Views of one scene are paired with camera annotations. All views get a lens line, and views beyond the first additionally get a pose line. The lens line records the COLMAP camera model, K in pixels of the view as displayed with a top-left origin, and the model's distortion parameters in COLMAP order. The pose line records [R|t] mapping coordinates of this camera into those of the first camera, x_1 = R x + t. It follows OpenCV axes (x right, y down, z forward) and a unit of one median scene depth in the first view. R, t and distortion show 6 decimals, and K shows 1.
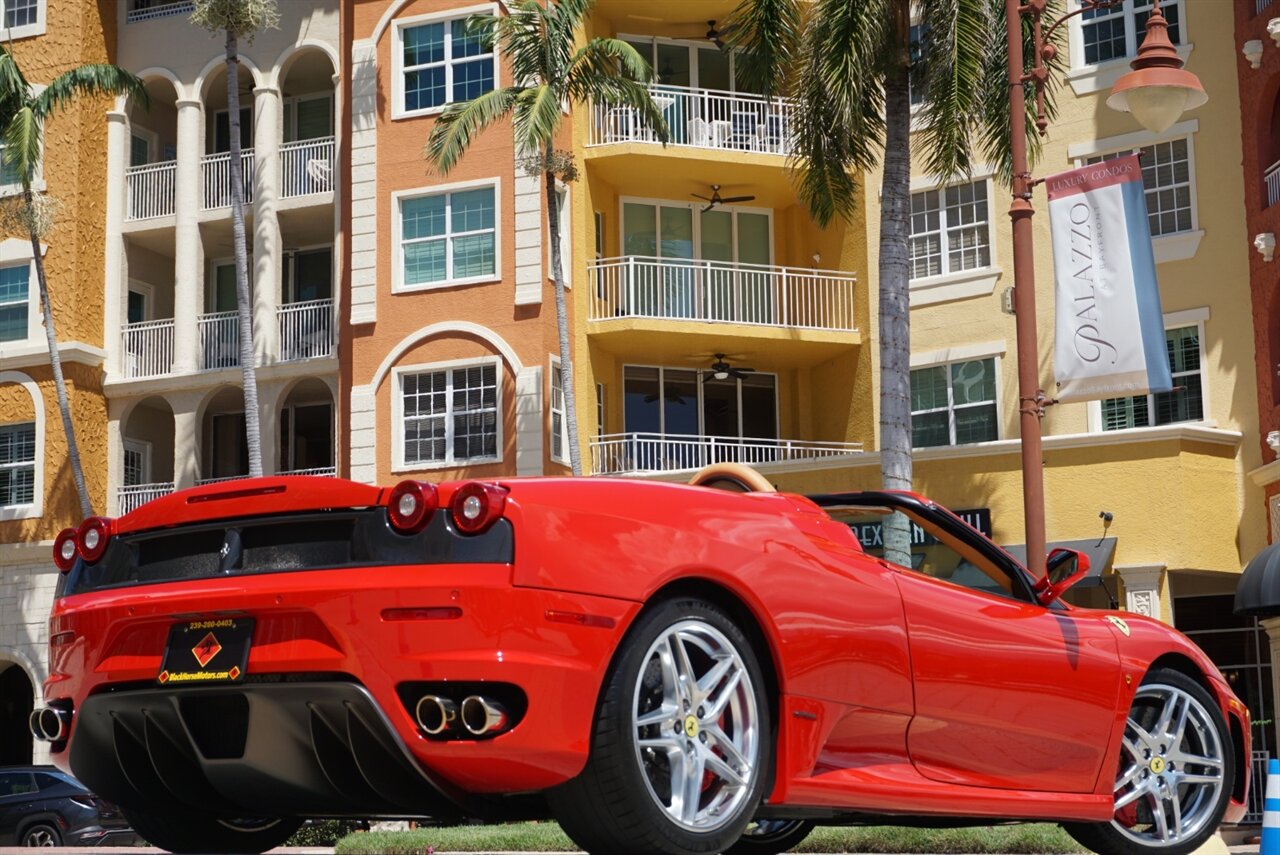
lens RADIAL K [[2509.6, 0, 640.0], [0, 2509.6, 427.5], [0, 0, 1]] dist [0.037744, 0.161831]
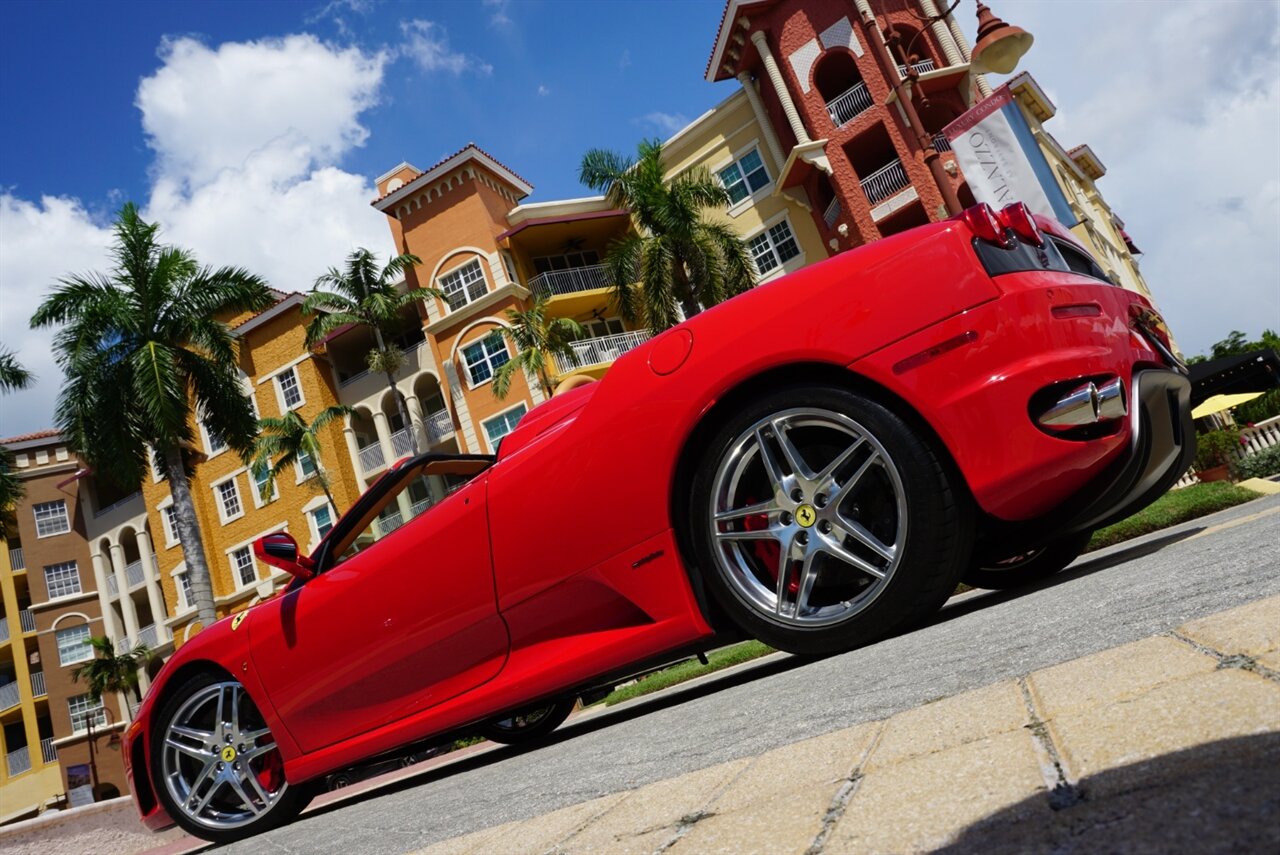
lens RADIAL K [[998.4, 0, 640.0], [0, 998.4, 427.5], [0, 0, 1]] dist [-0.005611, 0.041465]
pose [[0.952324, -0.293765, 0.082353, -0.036256], [0.300148, 0.950507, -0.080297, 0.022121], [-0.054688, 0.101187, 0.993363, 0.120028]]
